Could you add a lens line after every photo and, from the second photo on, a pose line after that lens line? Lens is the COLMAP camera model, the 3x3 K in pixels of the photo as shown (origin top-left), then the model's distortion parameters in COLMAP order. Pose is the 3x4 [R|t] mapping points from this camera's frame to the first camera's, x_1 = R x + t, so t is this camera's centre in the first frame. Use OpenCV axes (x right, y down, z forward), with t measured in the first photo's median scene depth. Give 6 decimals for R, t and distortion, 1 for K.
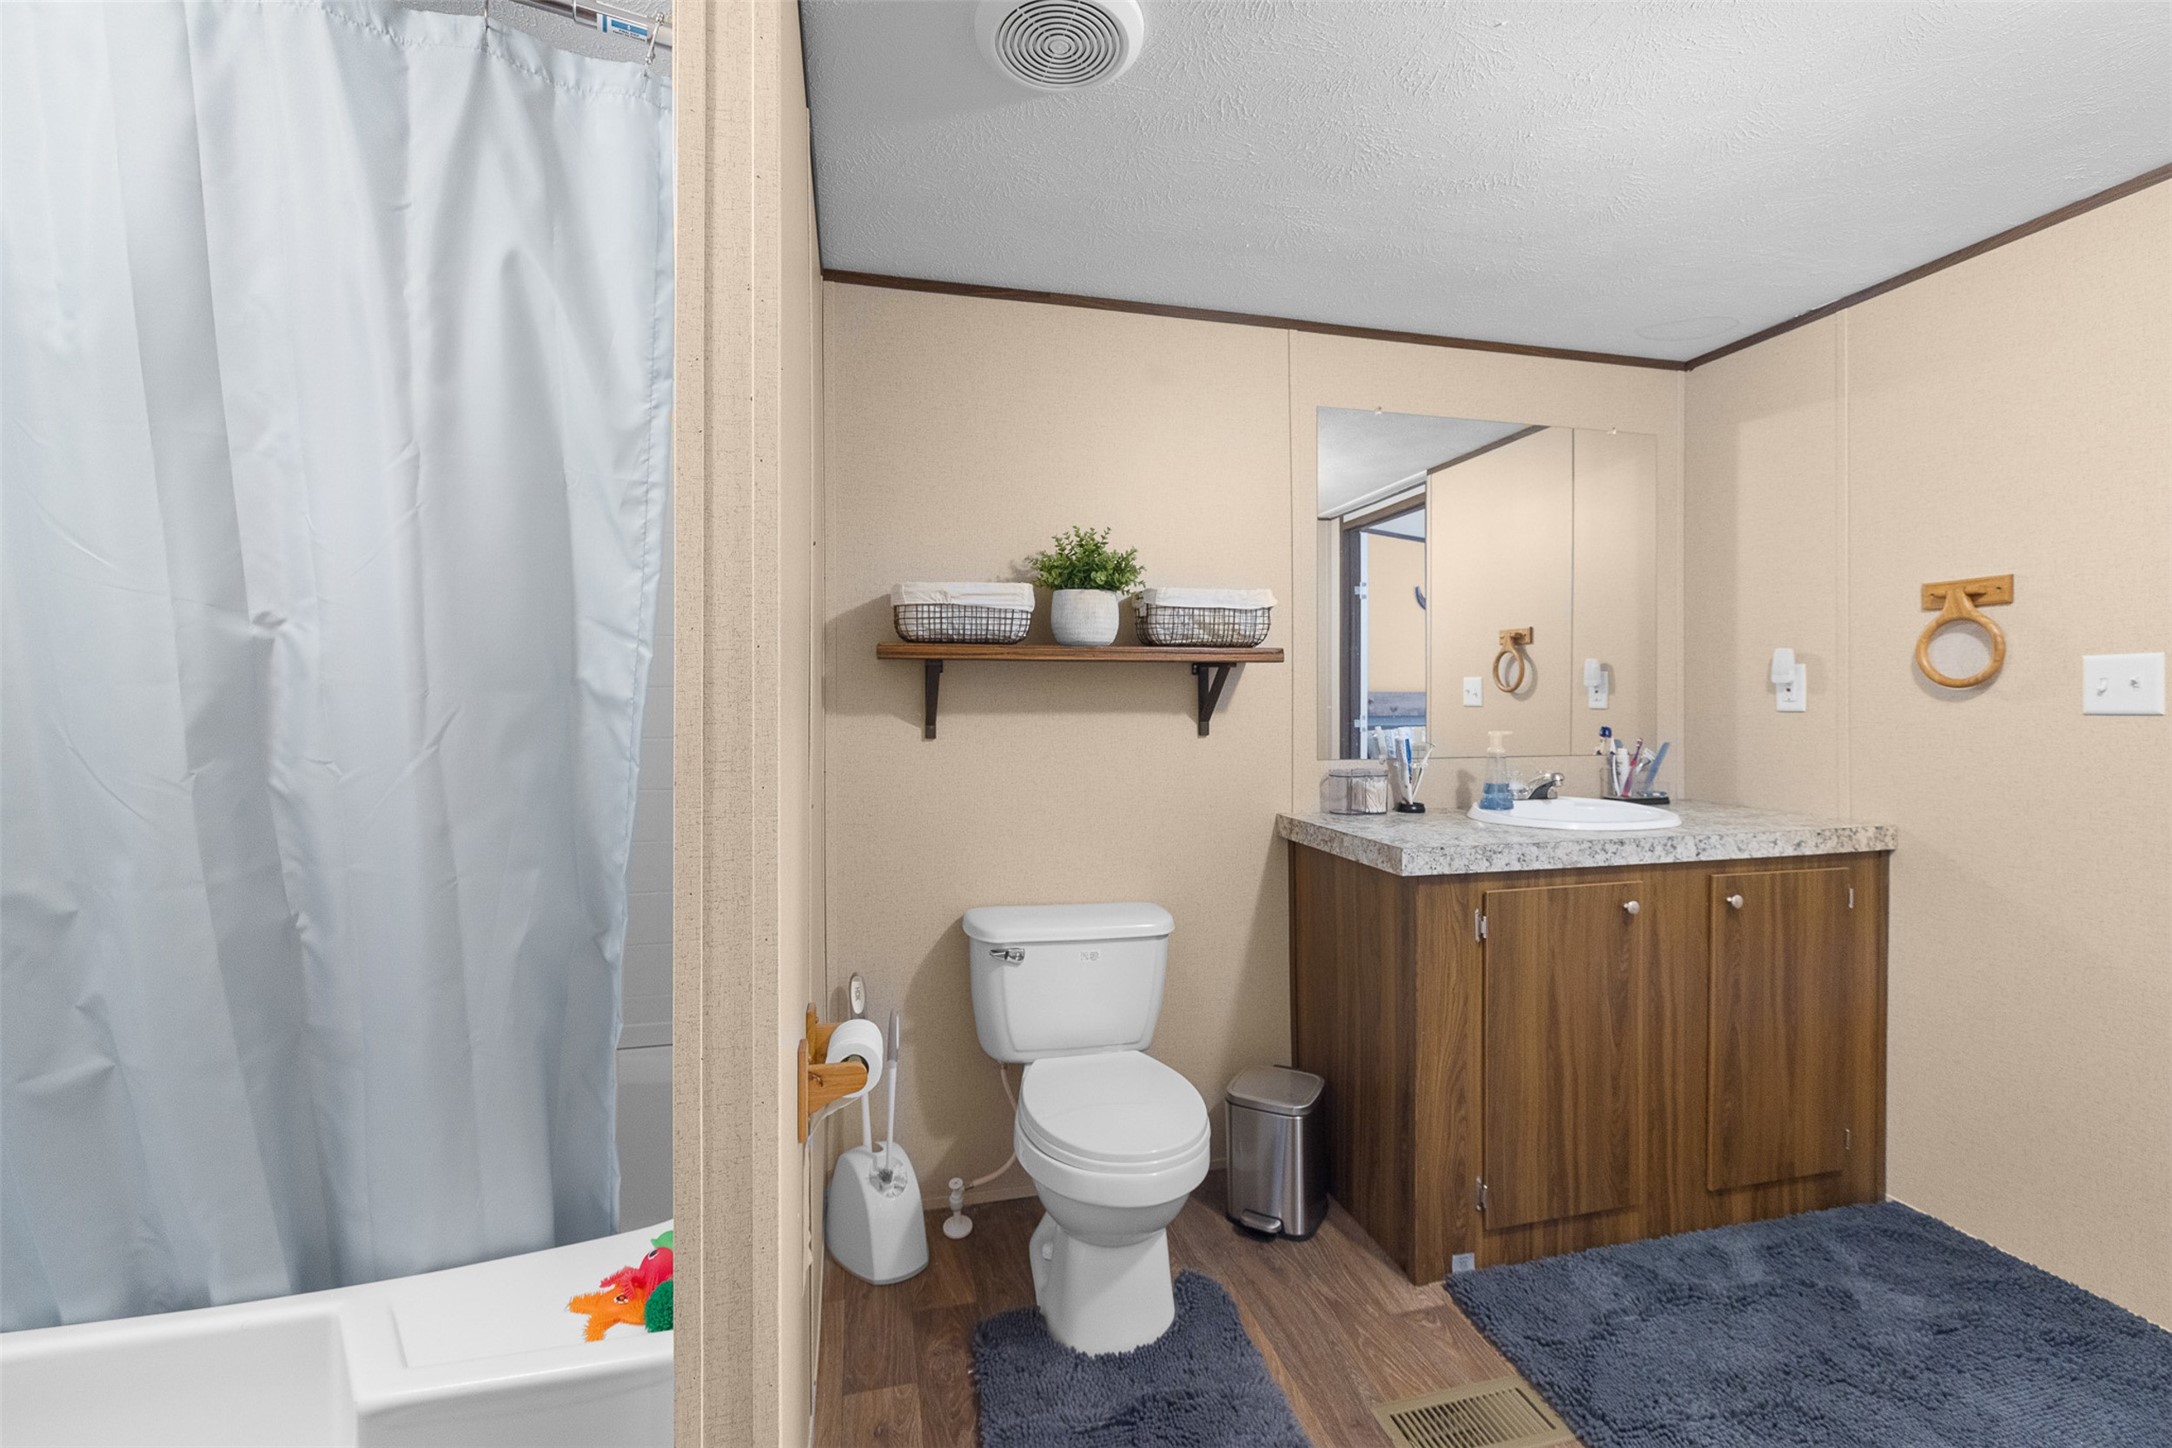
lens RADIAL K [[911.0, 0, 1075.5], [0, 911.0, 712.8], [0, 0, 1]] dist [-0.000469, 0.000250]
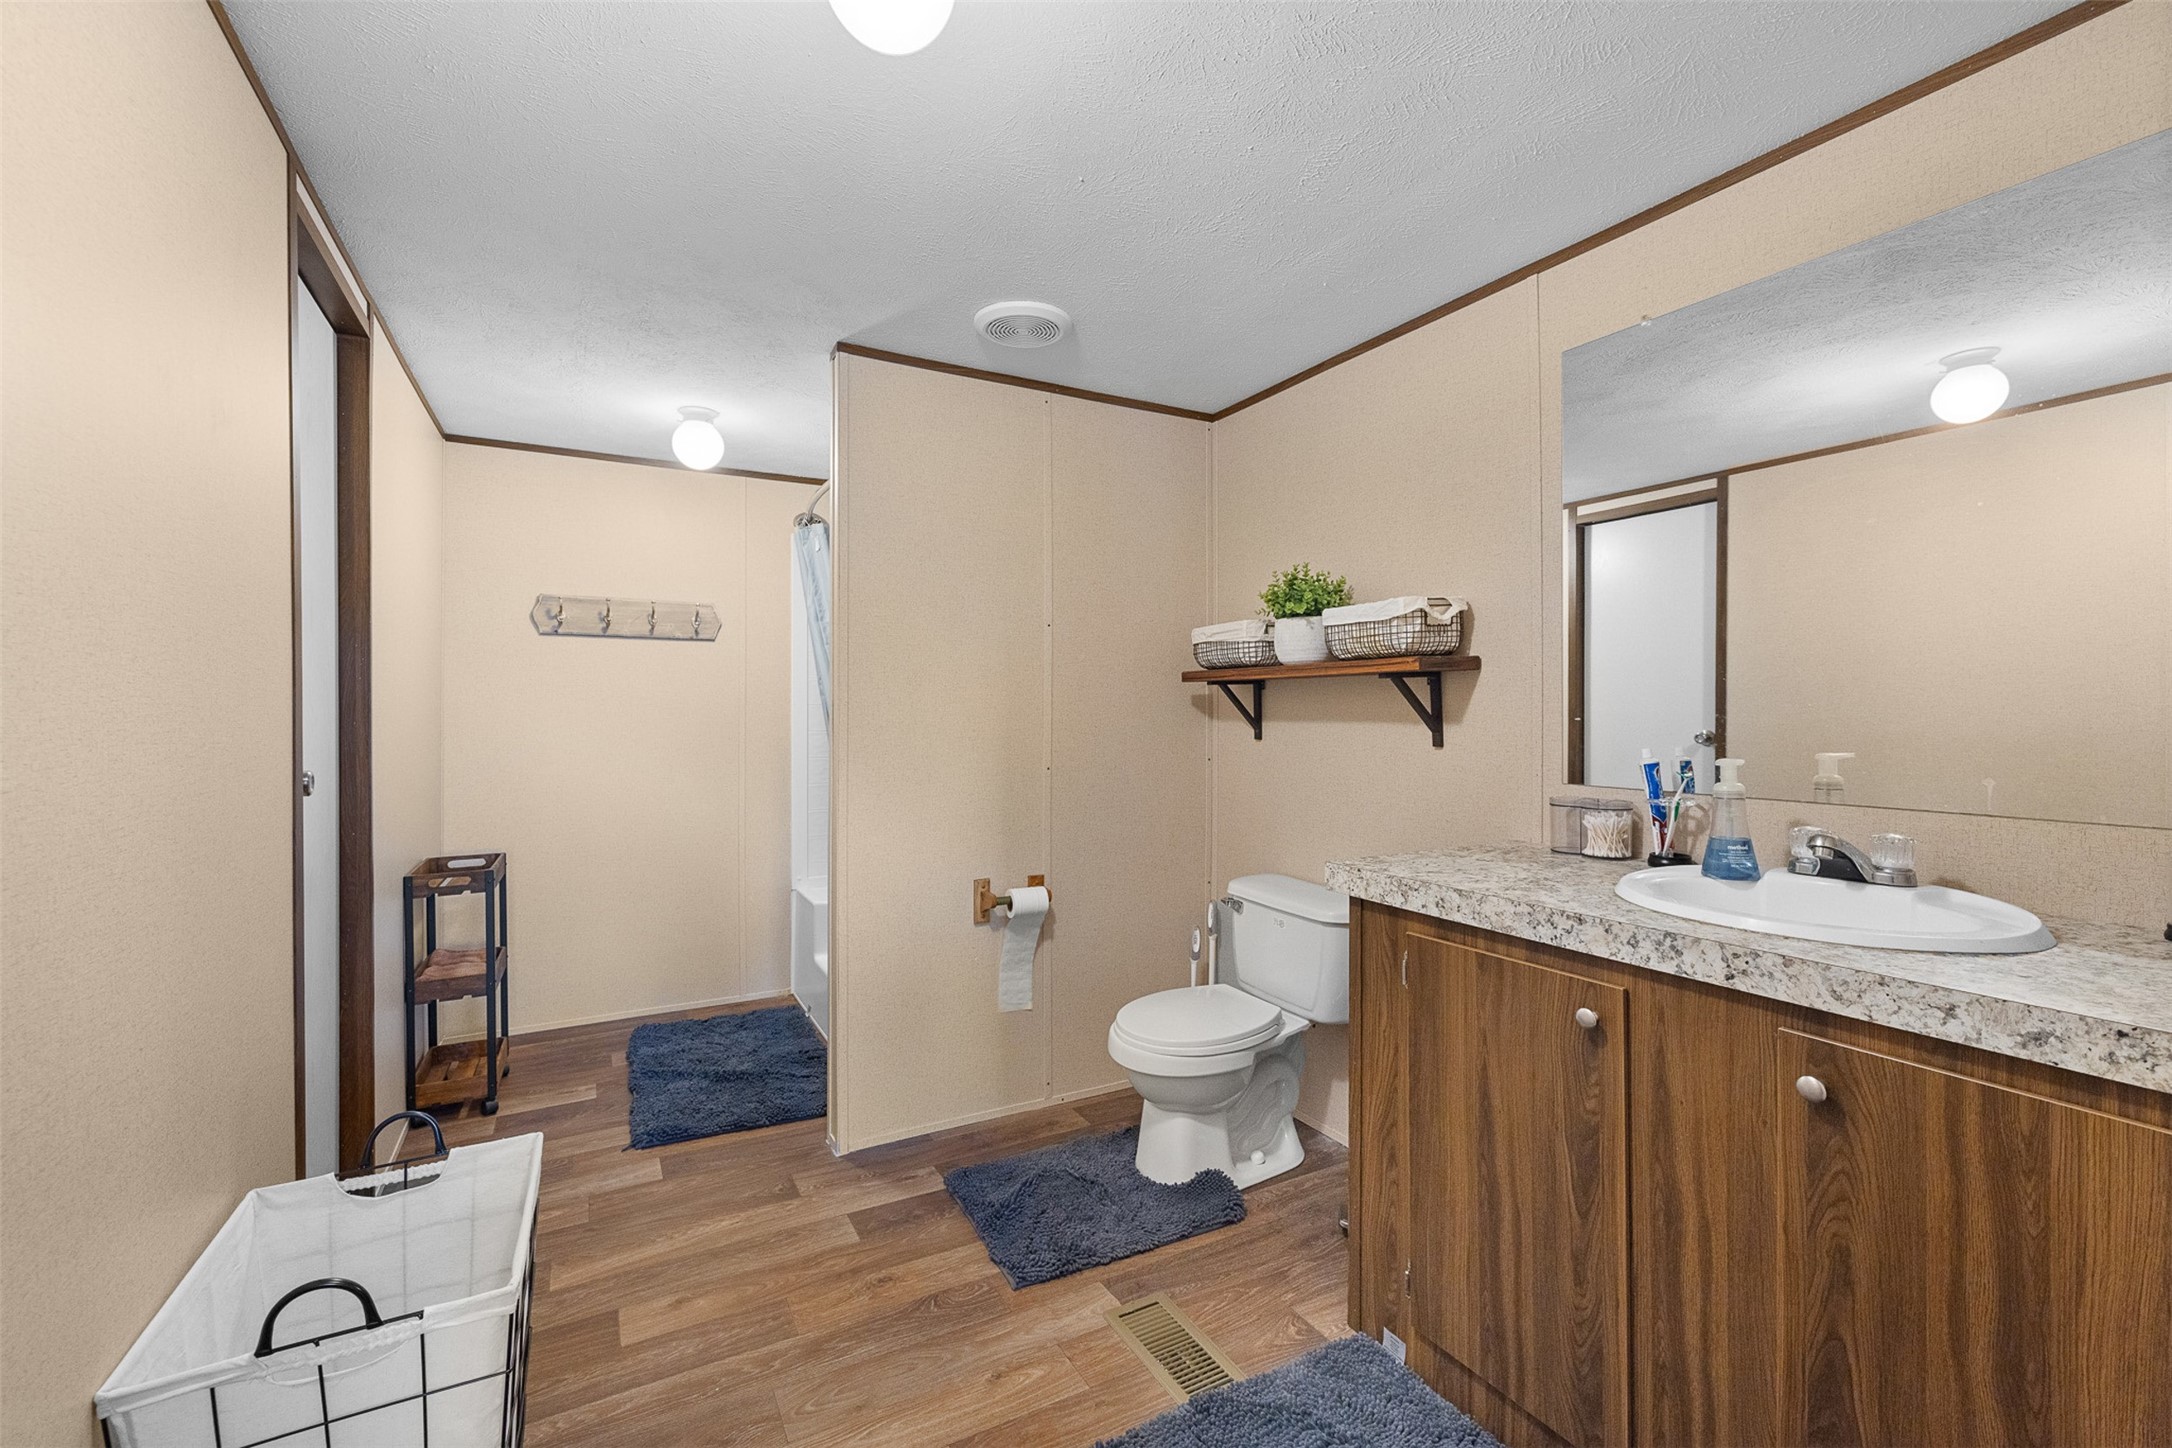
lens RADIAL K [[911.0, 0, 1073.7], [0, 911.0, 714.8], [0, 0, 1]] dist [-0.000469, 0.000250]
pose [[0.251414, 0.007130, -0.967853, 1.157797], [-0.010938, 0.999930, 0.004525, -0.010946], [0.967818, 0.009449, 0.251474, 0.450769]]
